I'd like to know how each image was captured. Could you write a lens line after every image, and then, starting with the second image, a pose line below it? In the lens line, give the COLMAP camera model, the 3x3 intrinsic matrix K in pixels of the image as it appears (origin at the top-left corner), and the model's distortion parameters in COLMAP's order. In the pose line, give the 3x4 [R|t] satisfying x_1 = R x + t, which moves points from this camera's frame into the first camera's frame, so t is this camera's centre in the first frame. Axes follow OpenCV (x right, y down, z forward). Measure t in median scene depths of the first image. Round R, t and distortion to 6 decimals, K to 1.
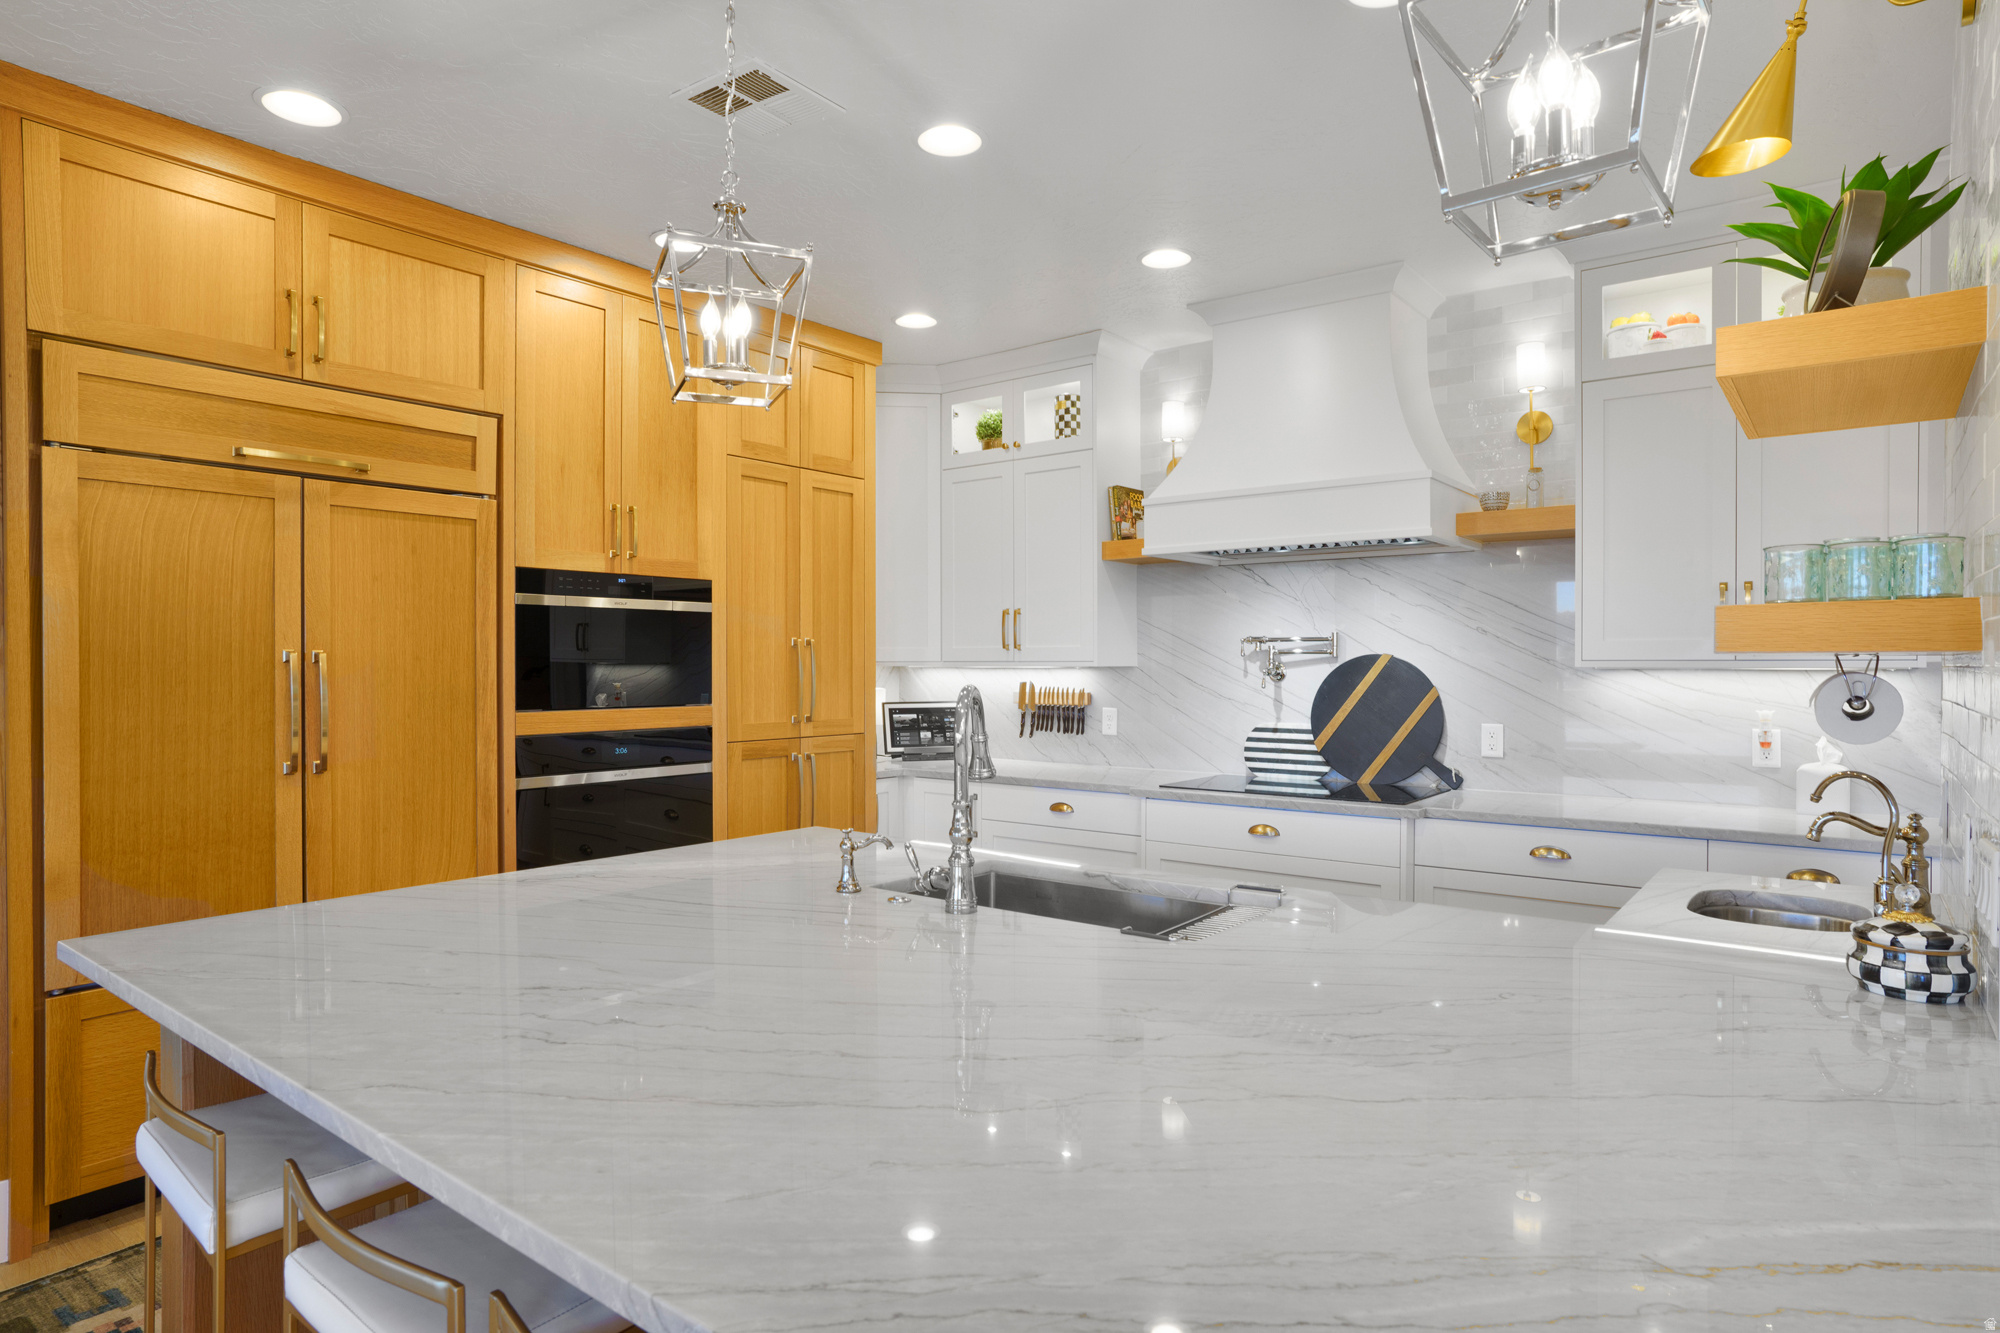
lens RADIAL K [[1125.2, 0, 1010.9], [0, 1125.2, 671.8], [0, 0, 1]] dist [-0.053898, 0.039112]
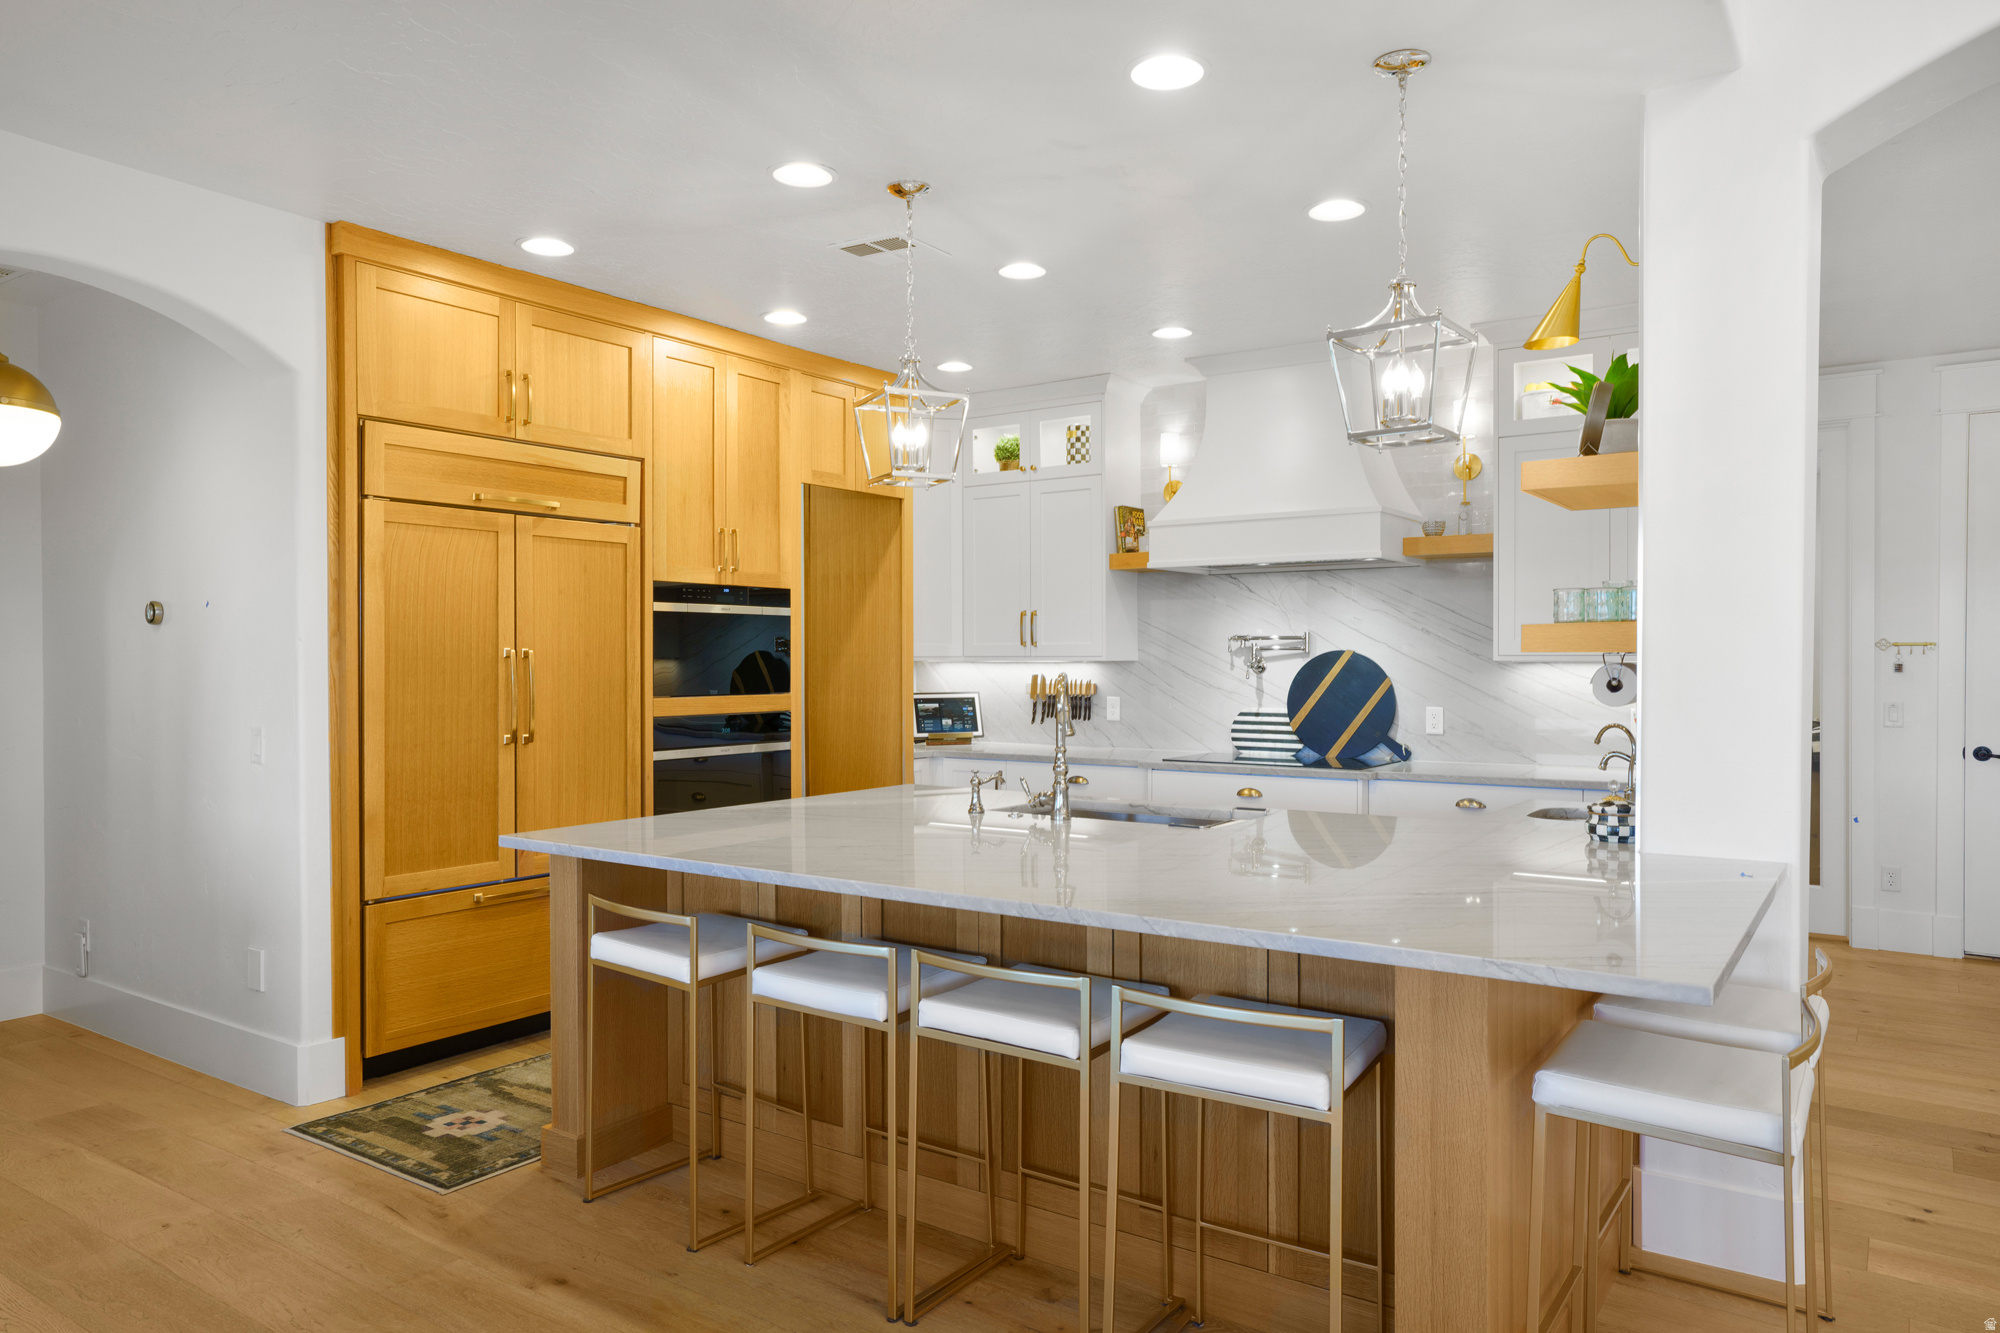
lens RADIAL K [[1301.6, 0, 1000.0], [0, 1301.6, 666.5], [0, 0, 1]] dist [-0.003984, -0.000544]
pose [[0.999119, -0.001060, 0.041956, -0.103545], [0.001101, 0.999999, -0.000941, 0.002686], [-0.041955, 0.000987, 0.999119, -0.400612]]
